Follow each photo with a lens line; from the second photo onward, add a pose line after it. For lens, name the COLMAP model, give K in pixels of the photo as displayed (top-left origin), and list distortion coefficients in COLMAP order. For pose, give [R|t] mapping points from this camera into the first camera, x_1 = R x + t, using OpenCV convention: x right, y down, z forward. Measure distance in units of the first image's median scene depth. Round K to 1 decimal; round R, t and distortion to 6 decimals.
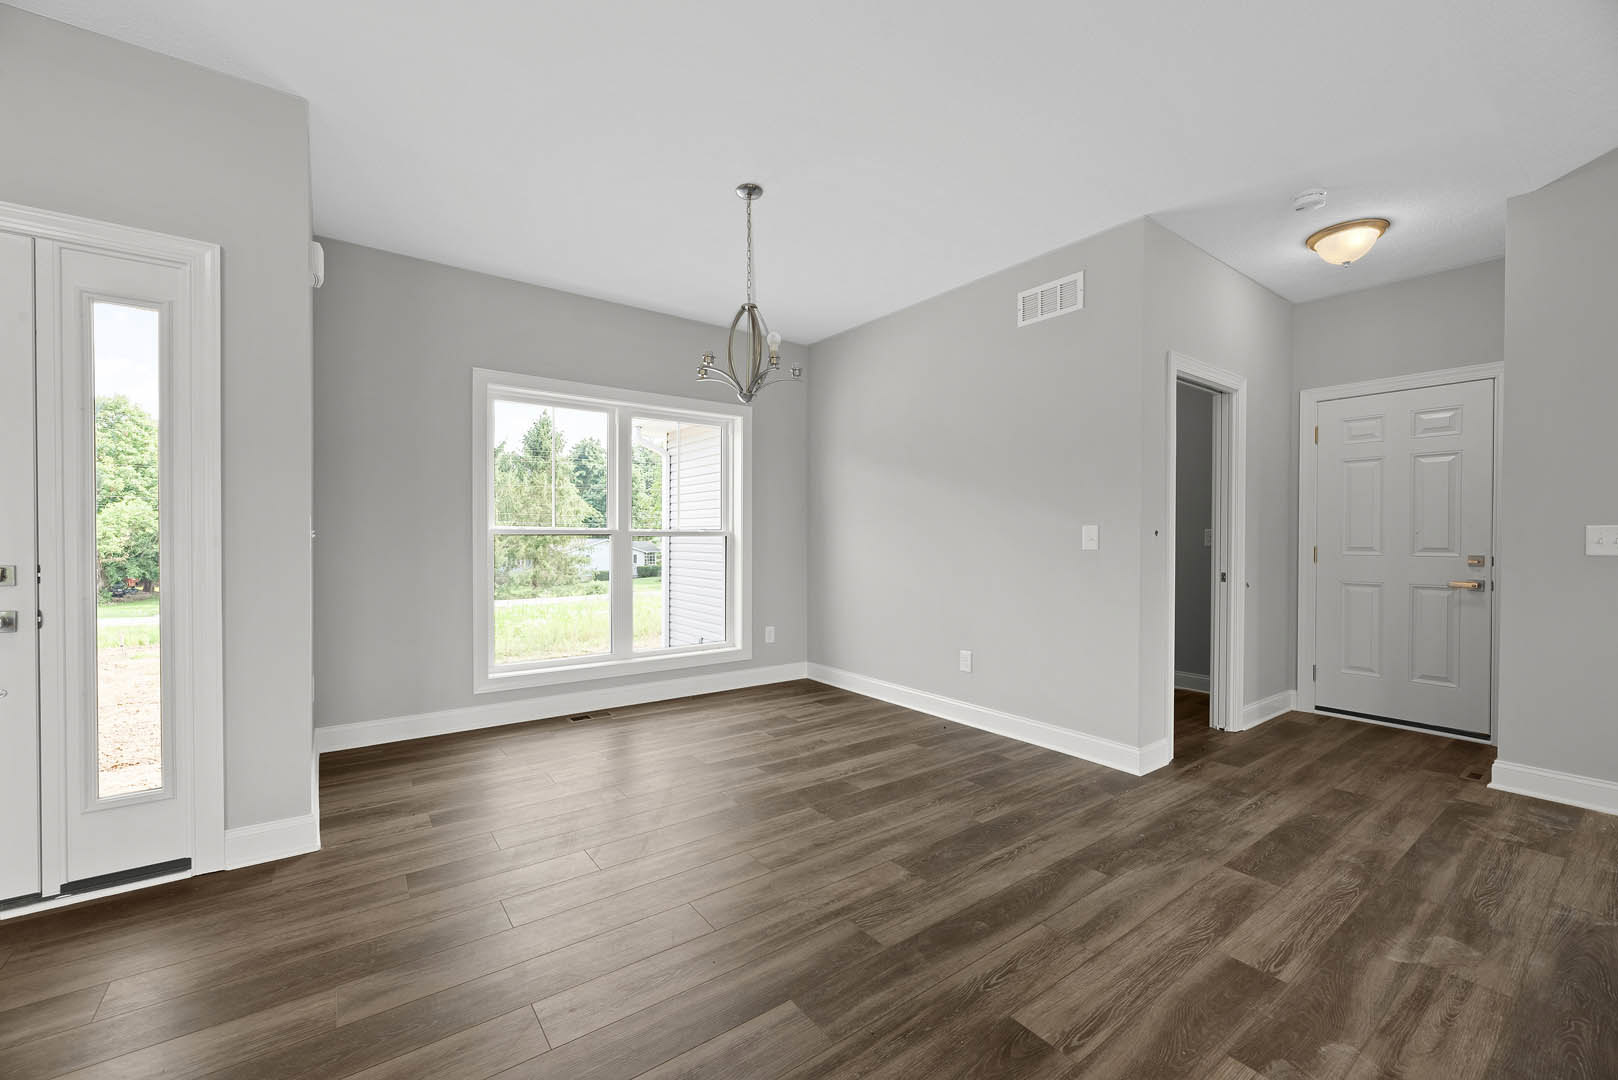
lens RADIAL K [[651.4, 0, 804.8], [0, 651.4, 544.2], [0, 0, 1]] dist [-0.002961, 0.000031]
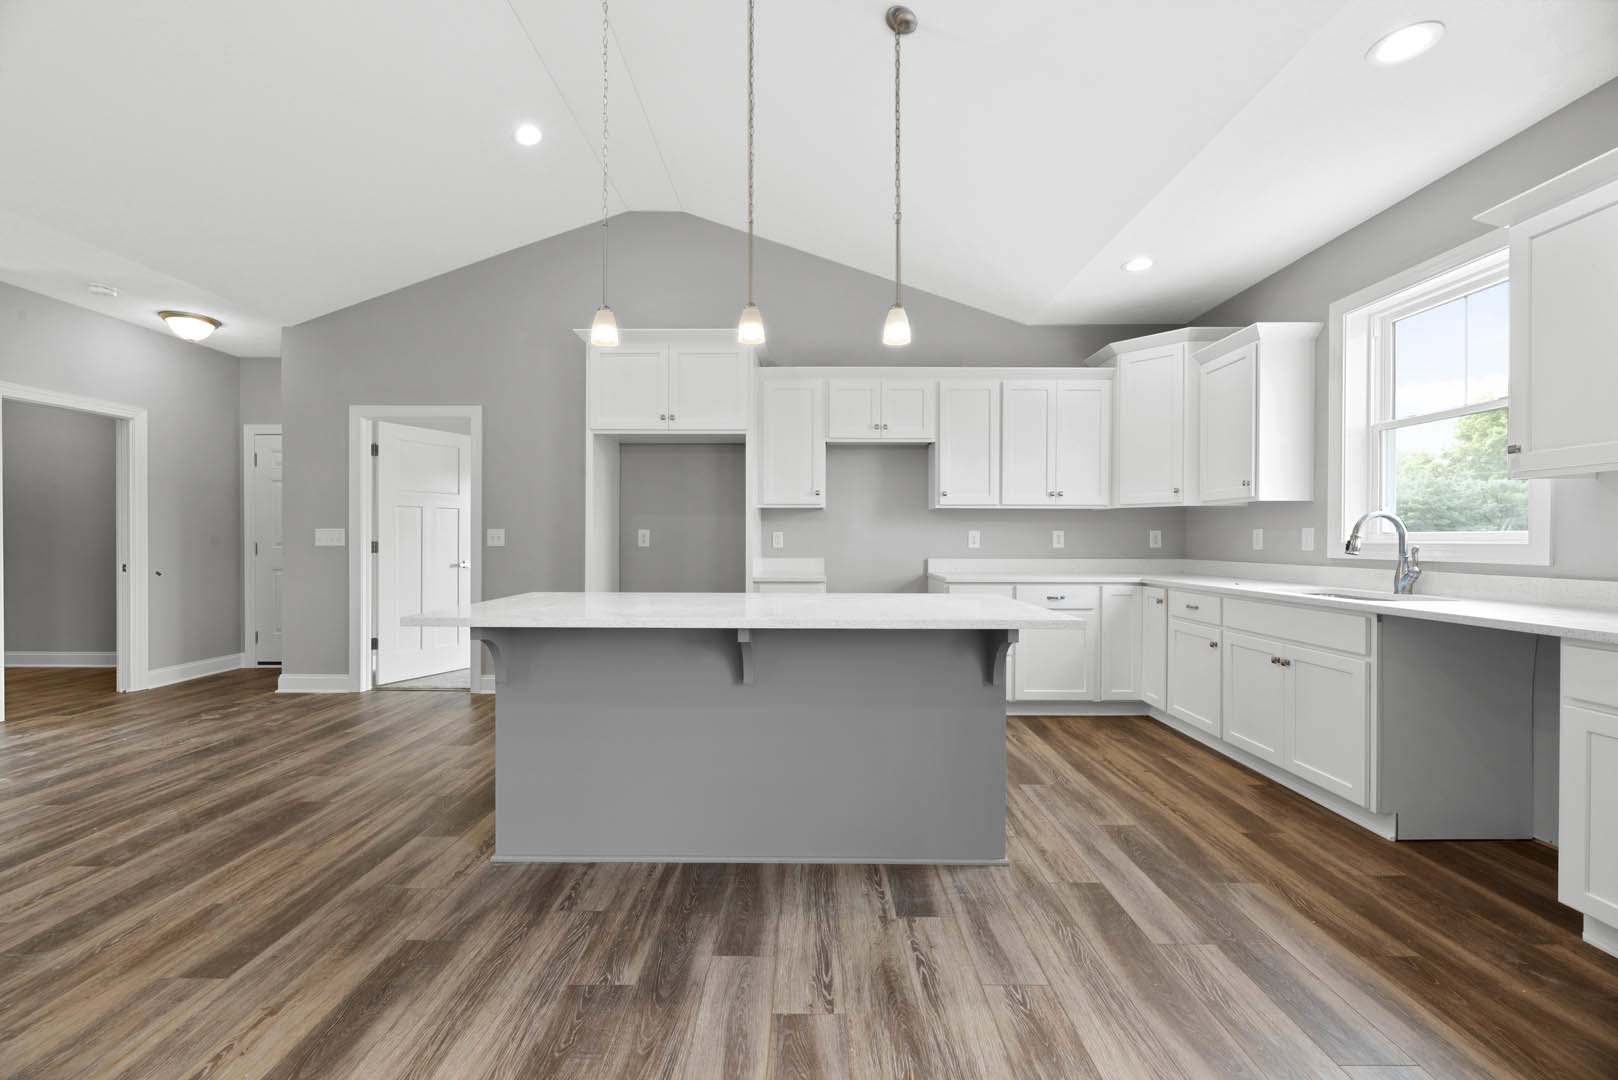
lens RADIAL K [[651.4, 0, 804.8], [0, 651.4, 544.2], [0, 0, 1]] dist [-0.002961, 0.000031]
pose [[0.599427, -0.007616, 0.800393, 0.503185], [0.007964, 0.999962, 0.003551, 0.013644], [-0.800390, 0.004246, 0.599465, -0.905464]]
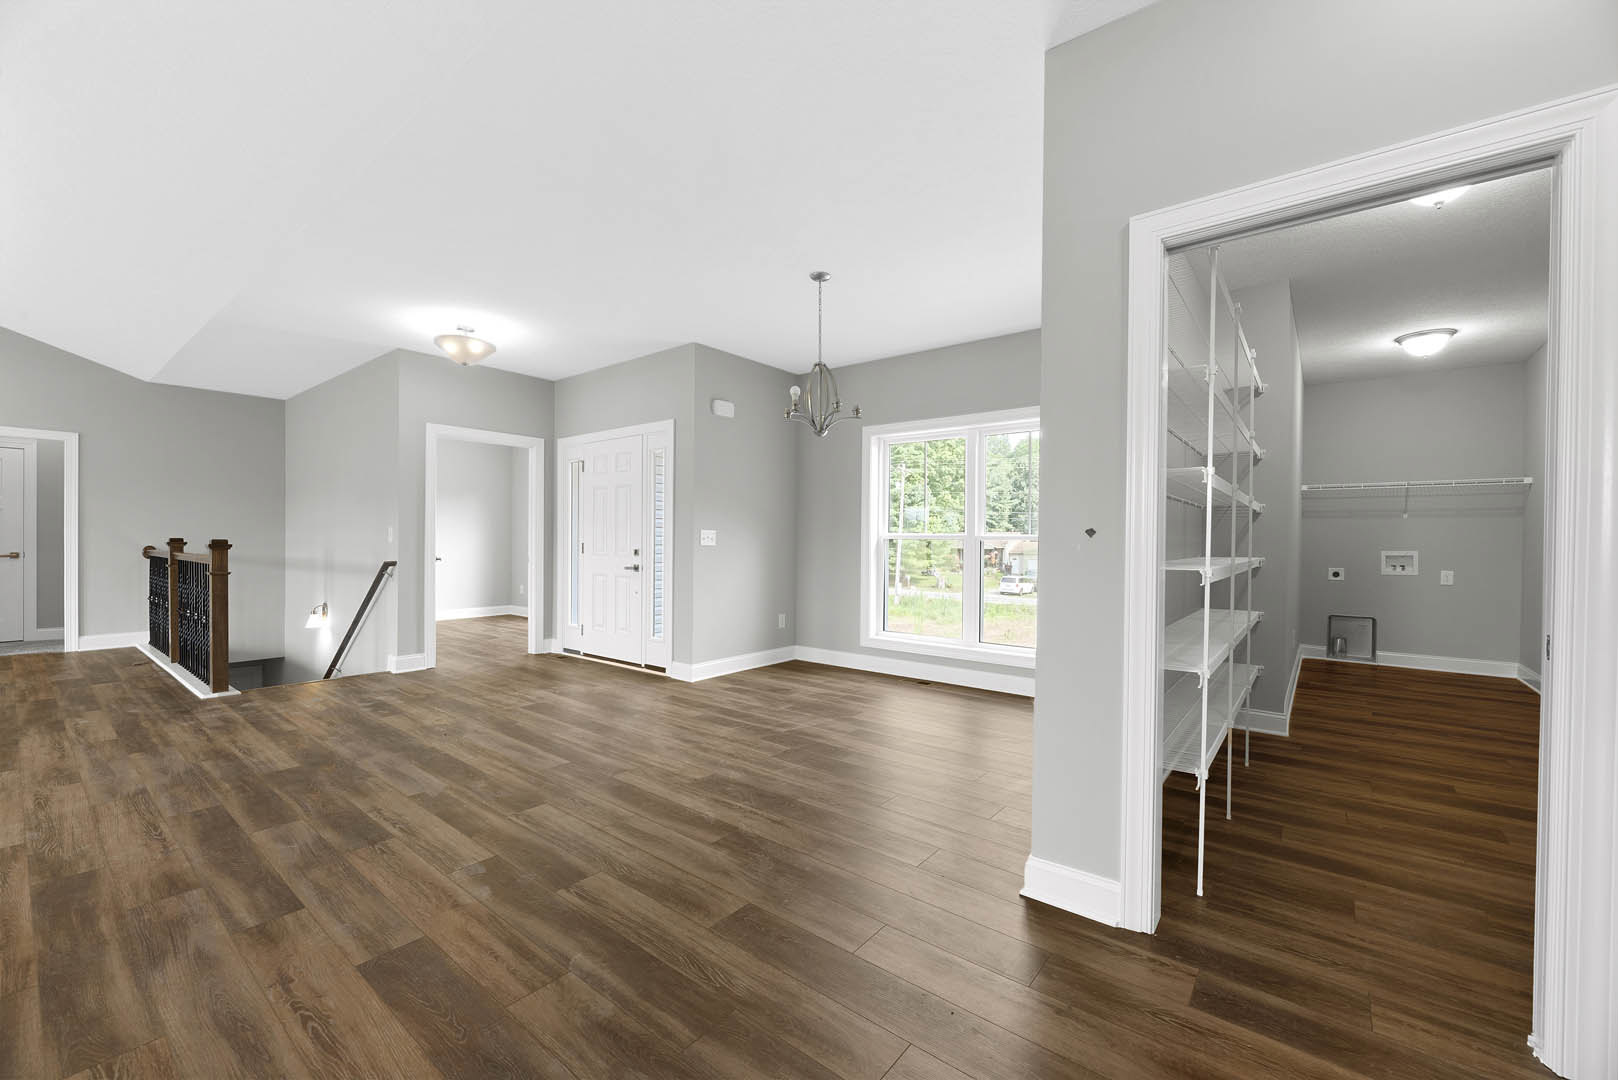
lens RADIAL K [[651.4, 0, 804.8], [0, 651.4, 544.2], [0, 0, 1]] dist [-0.002961, 0.000031]
pose [[0.253851, 0.005080, -0.967230, 1.042991], [-0.017493, 0.999847, 0.000661, -0.001308], [0.967085, 0.016752, 0.253901, 0.571446]]
